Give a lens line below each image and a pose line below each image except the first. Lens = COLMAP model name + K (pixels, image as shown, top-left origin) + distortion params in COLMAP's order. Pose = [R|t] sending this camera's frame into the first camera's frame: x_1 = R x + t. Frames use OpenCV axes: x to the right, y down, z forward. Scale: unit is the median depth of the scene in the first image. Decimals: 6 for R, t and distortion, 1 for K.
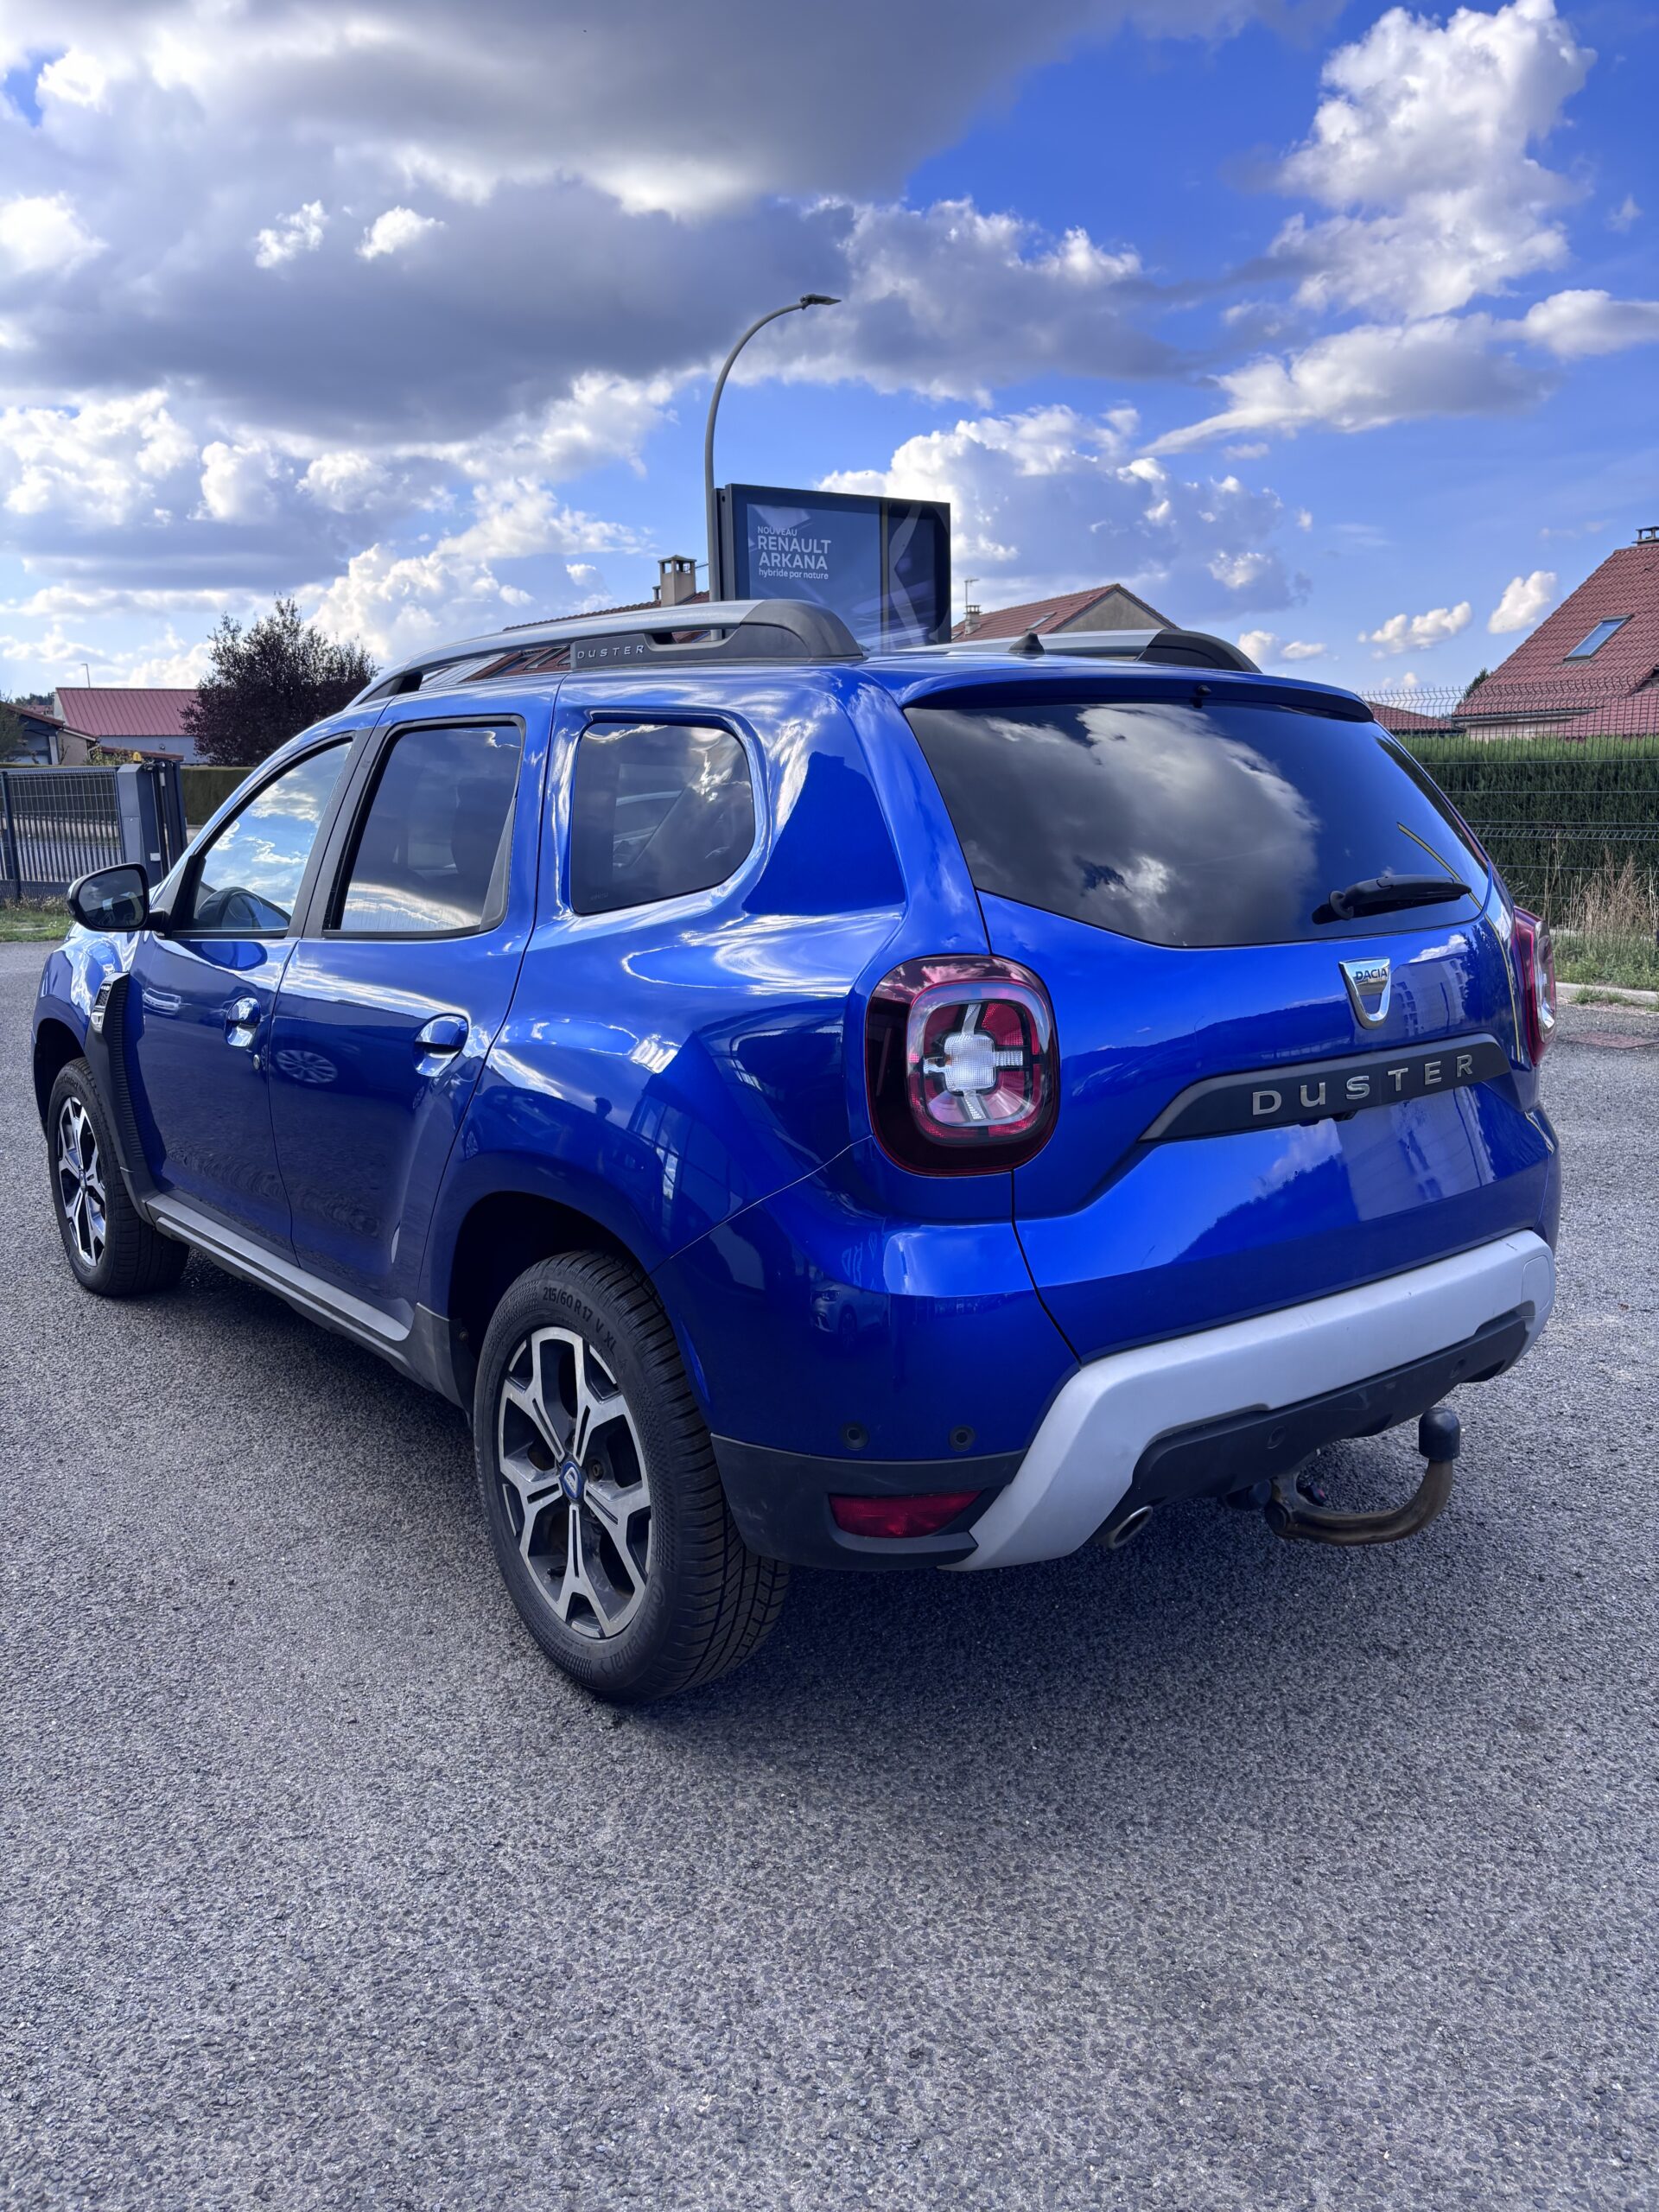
lens RADIAL K [[1715.7, 0, 848.2], [0, 1715.7, 1096.1], [0, 0, 1]] dist [0.057445, -0.062340]
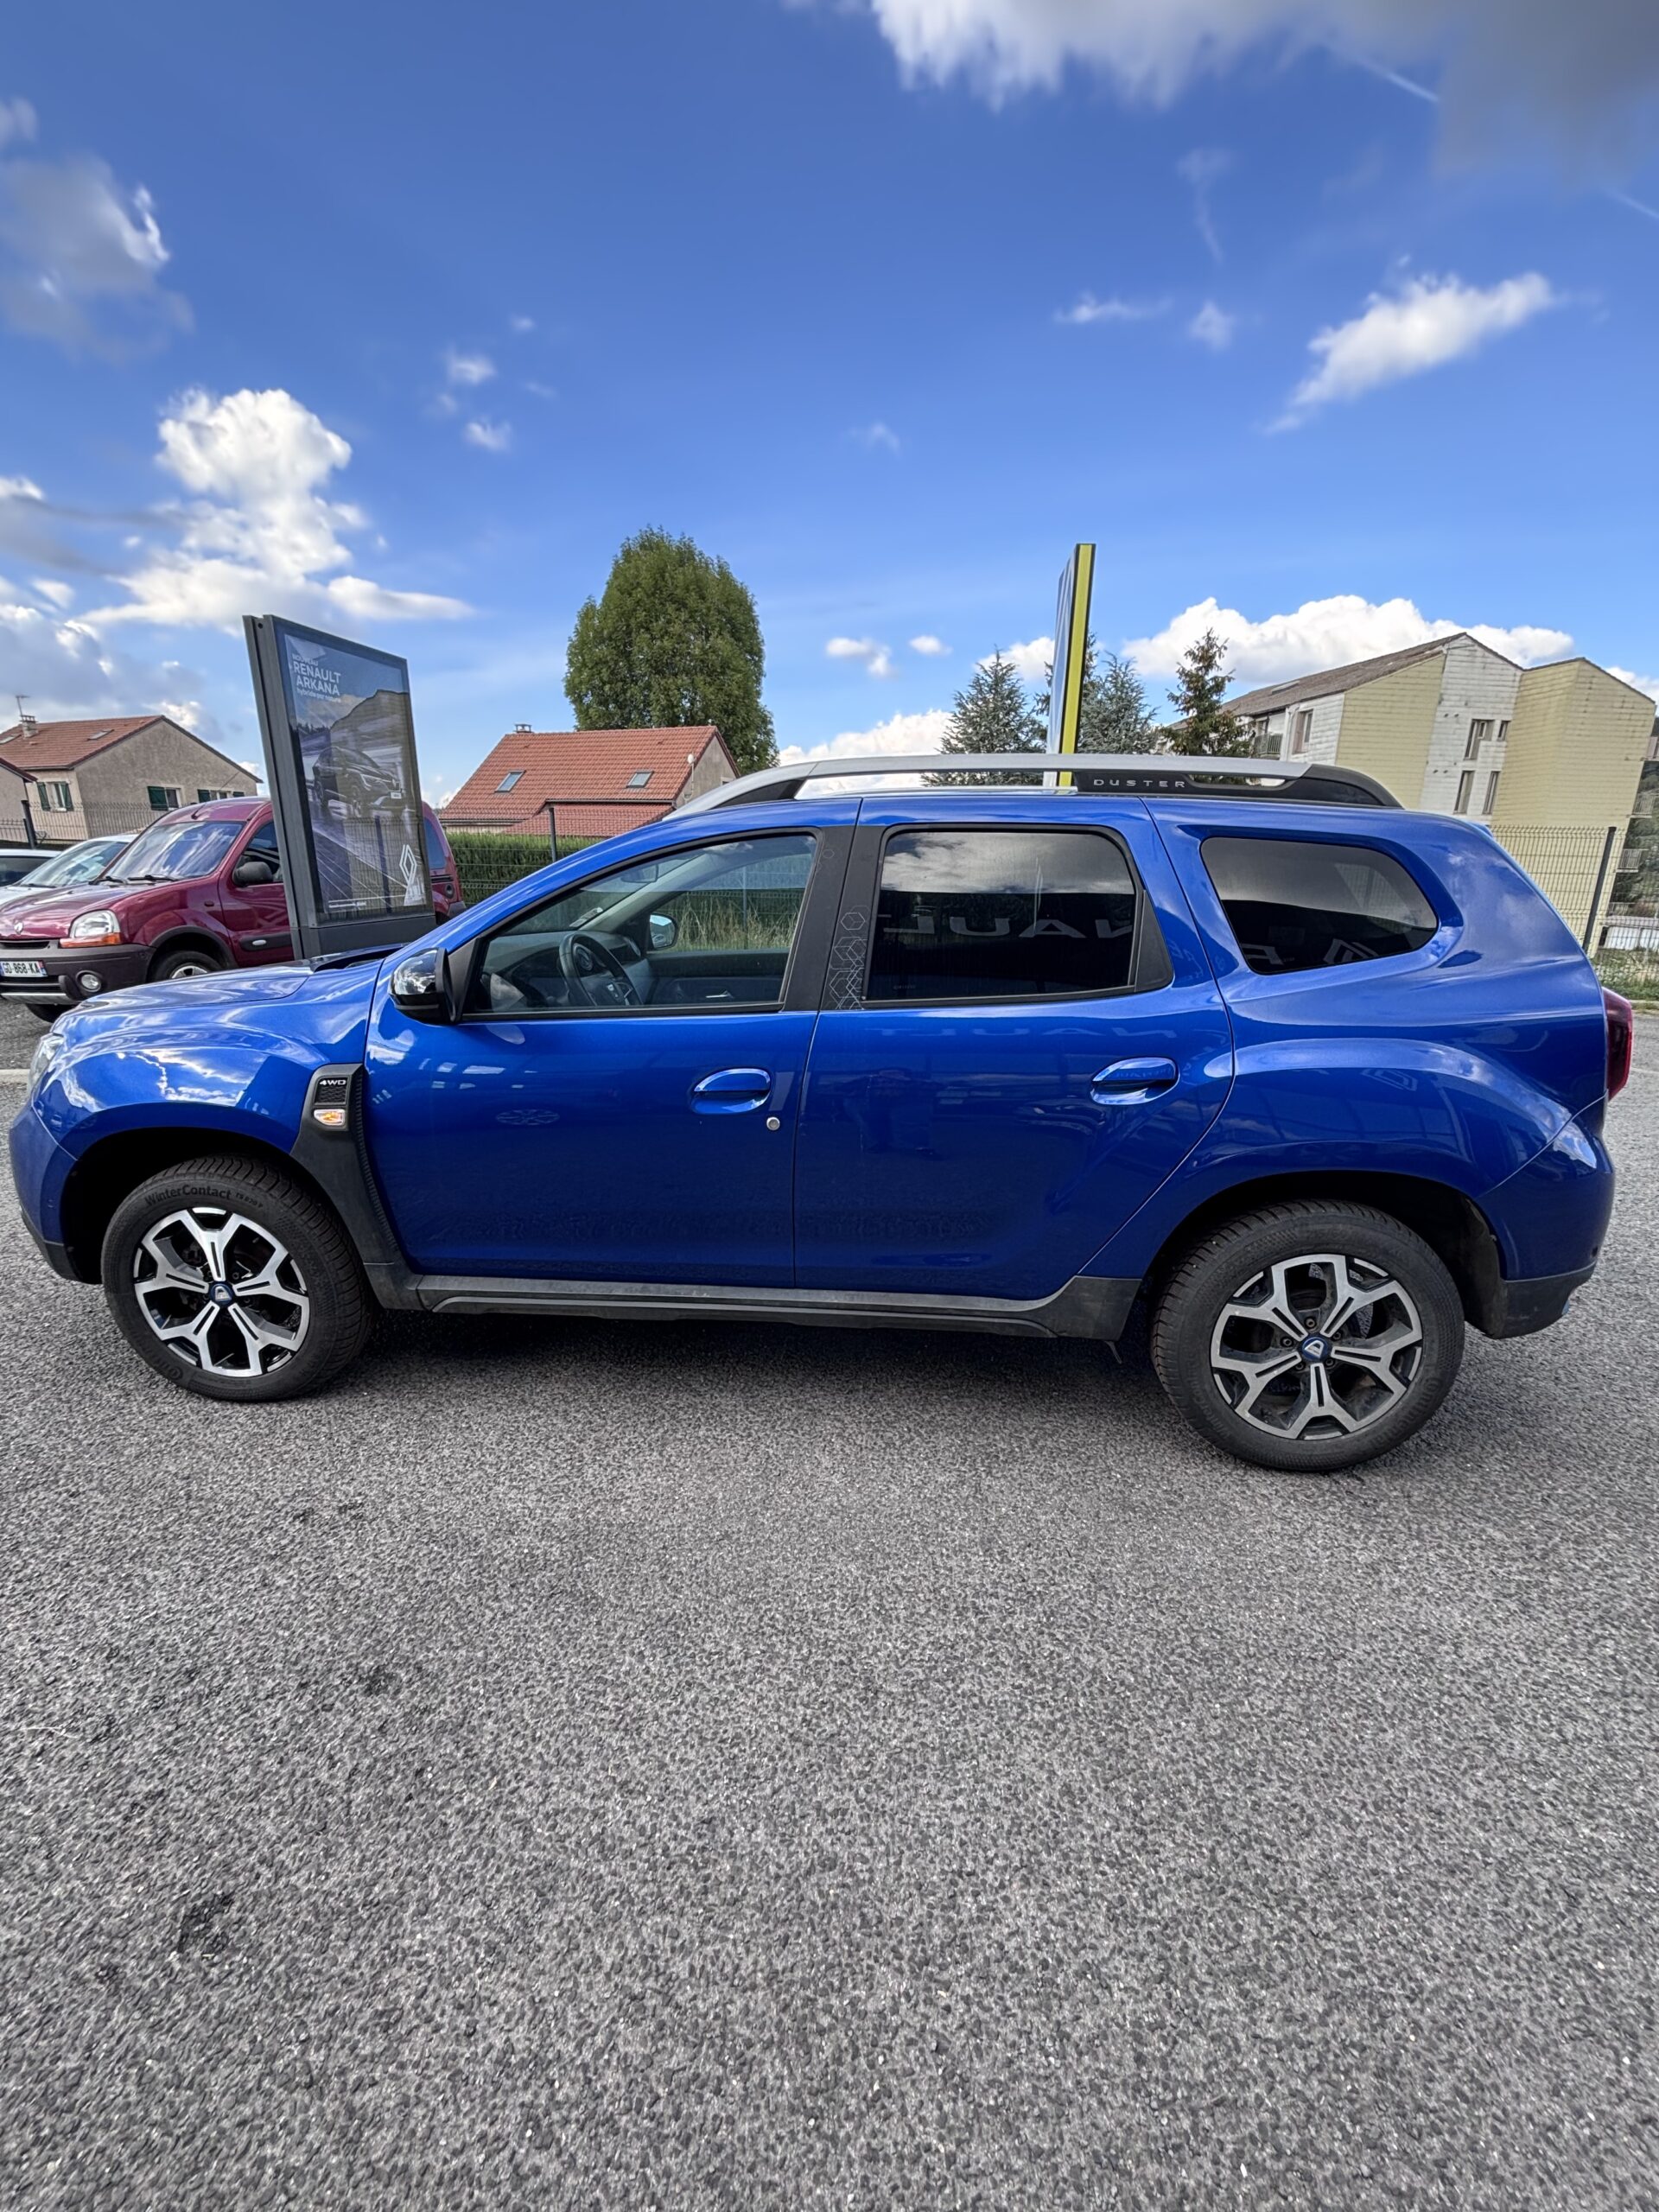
lens RADIAL K [[893.4, 0, 827.8], [0, 893.4, 1087.7], [0, 0, 1]] dist [0.001681, -0.000760]
pose [[0.675482, -0.162737, 0.719195, -0.959356], [0.108712, 0.986663, 0.121154, -0.143779], [-0.729319, -0.003653, 0.684164, 0.756275]]
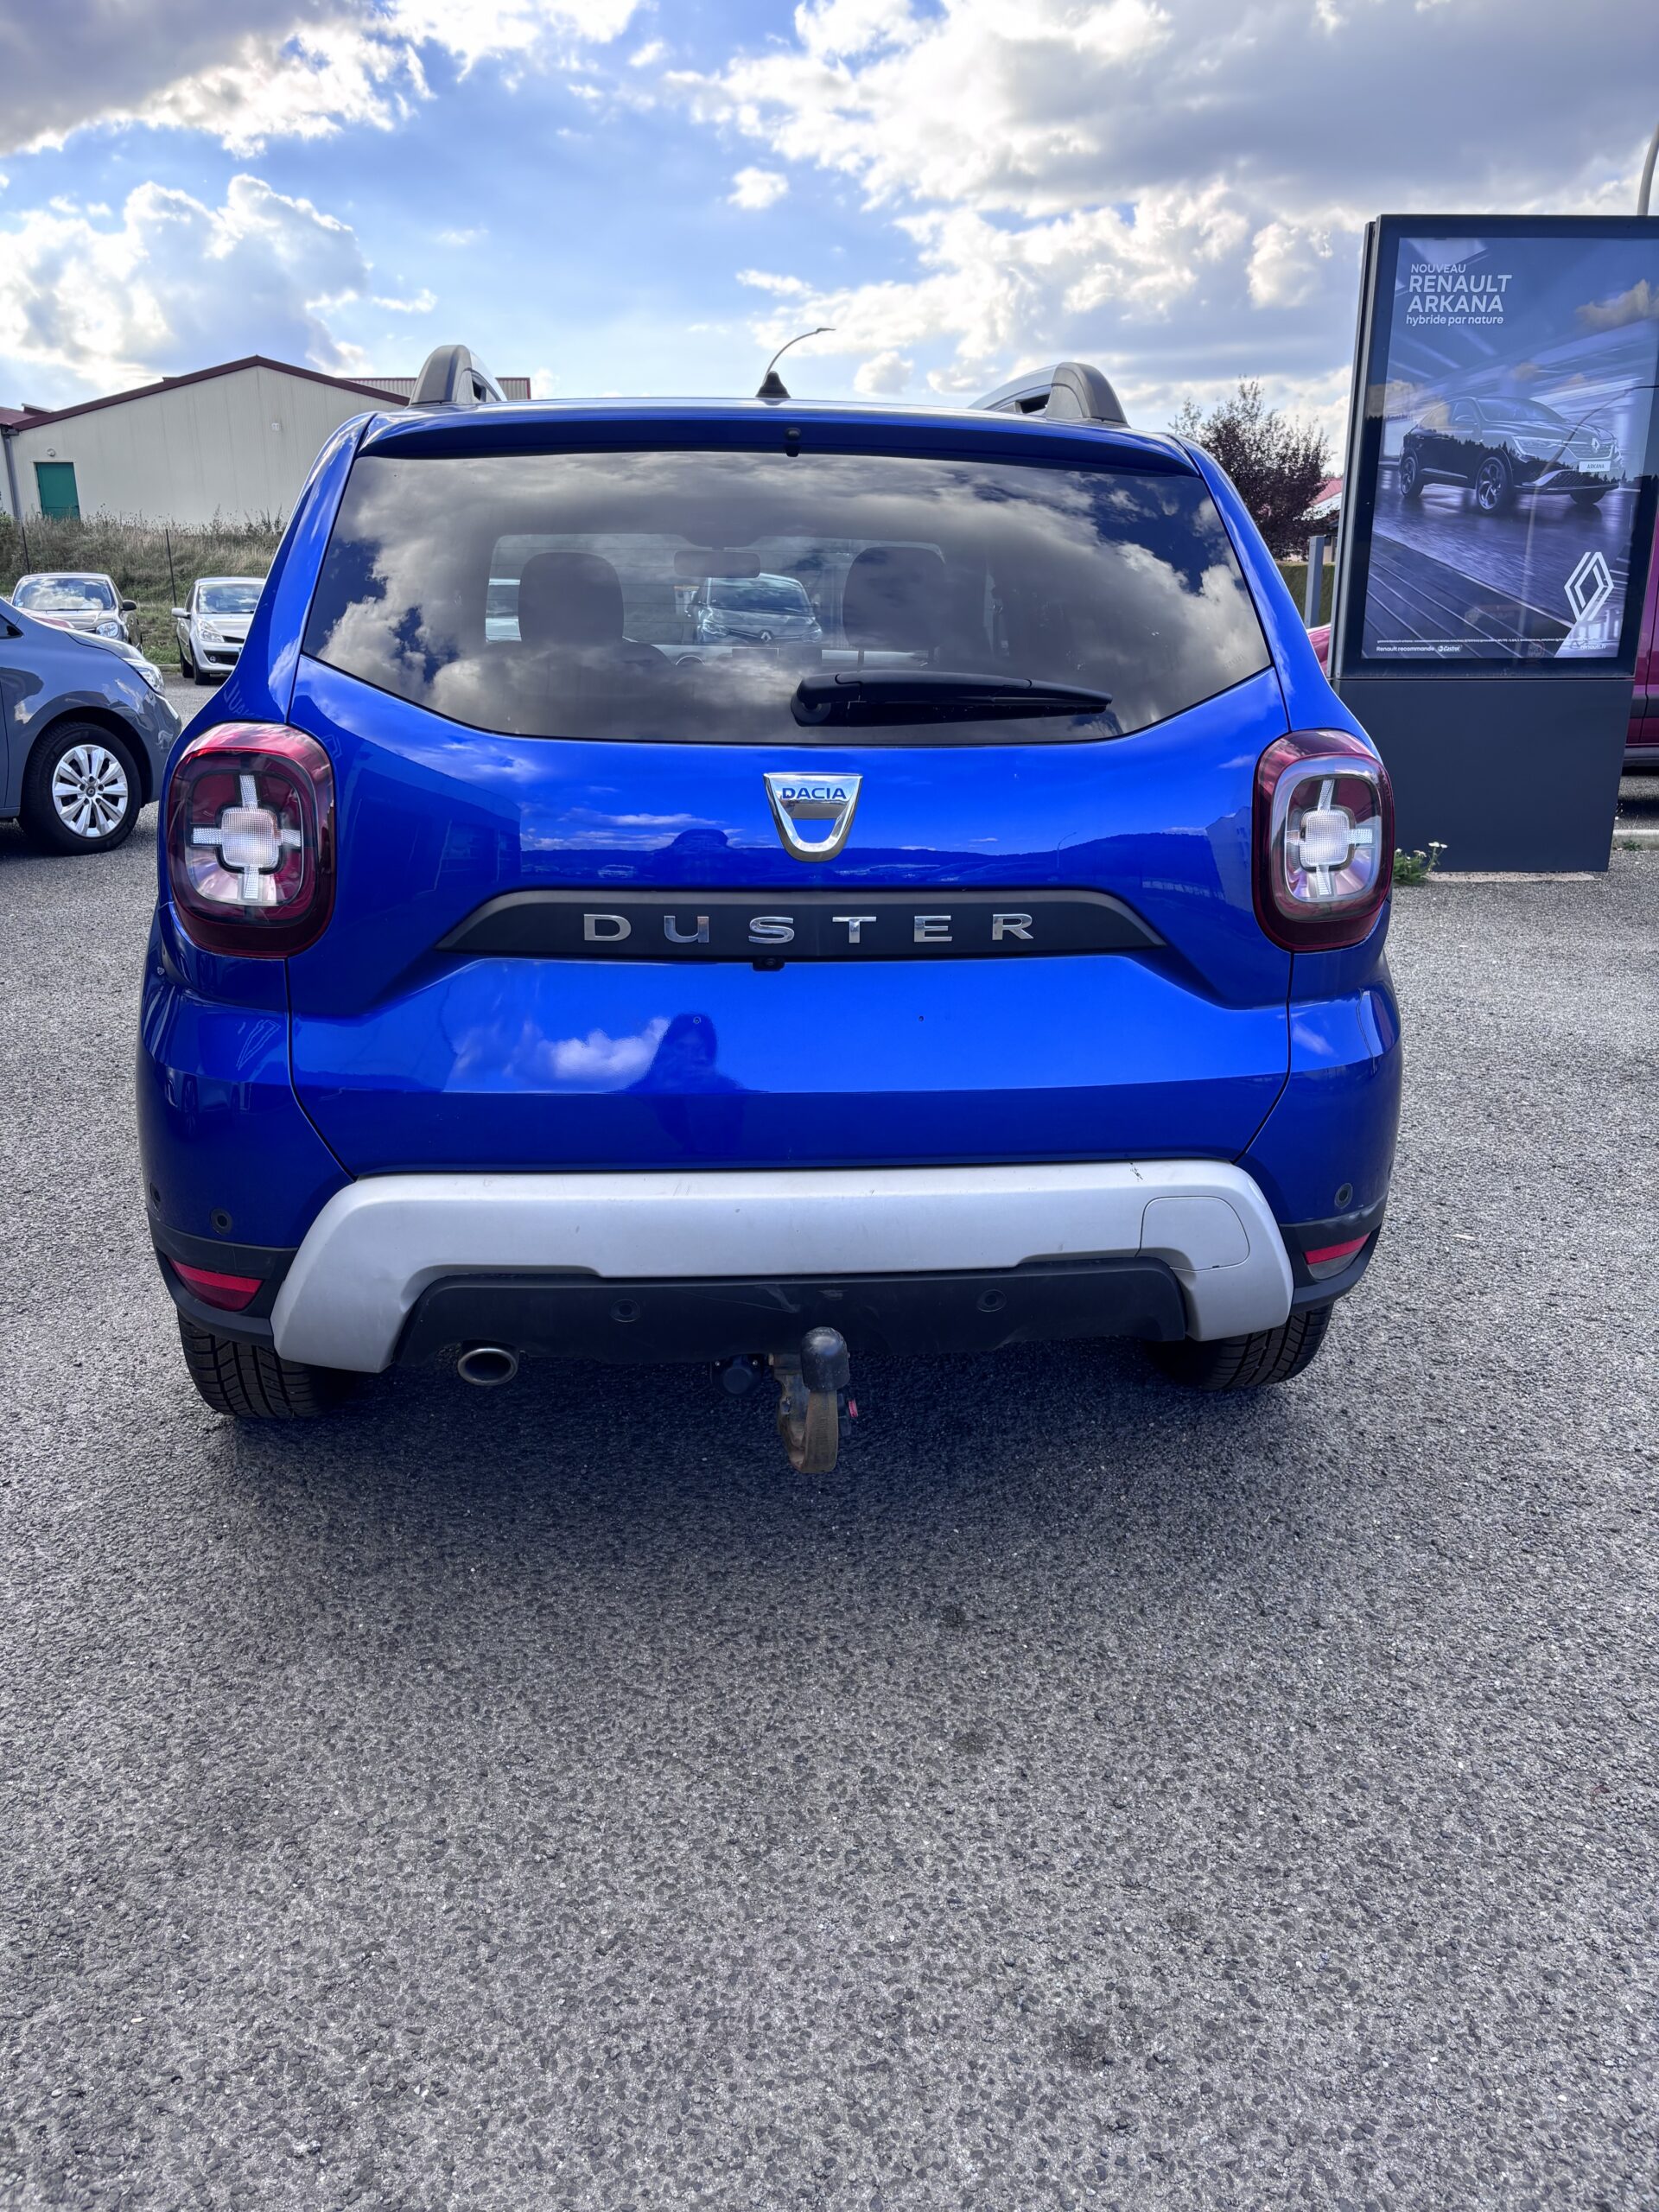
lens RADIAL K [[1715.7, 0, 813.7], [0, 1715.7, 1065.7], [0, 0, 1]] dist [0.057445, -0.062340]
pose [[0.832159, 0.167762, -0.528551, 0.679972], [-0.116214, 0.984734, 0.129586, -0.044431], [0.542222, -0.046411, 0.838952, 0.284468]]
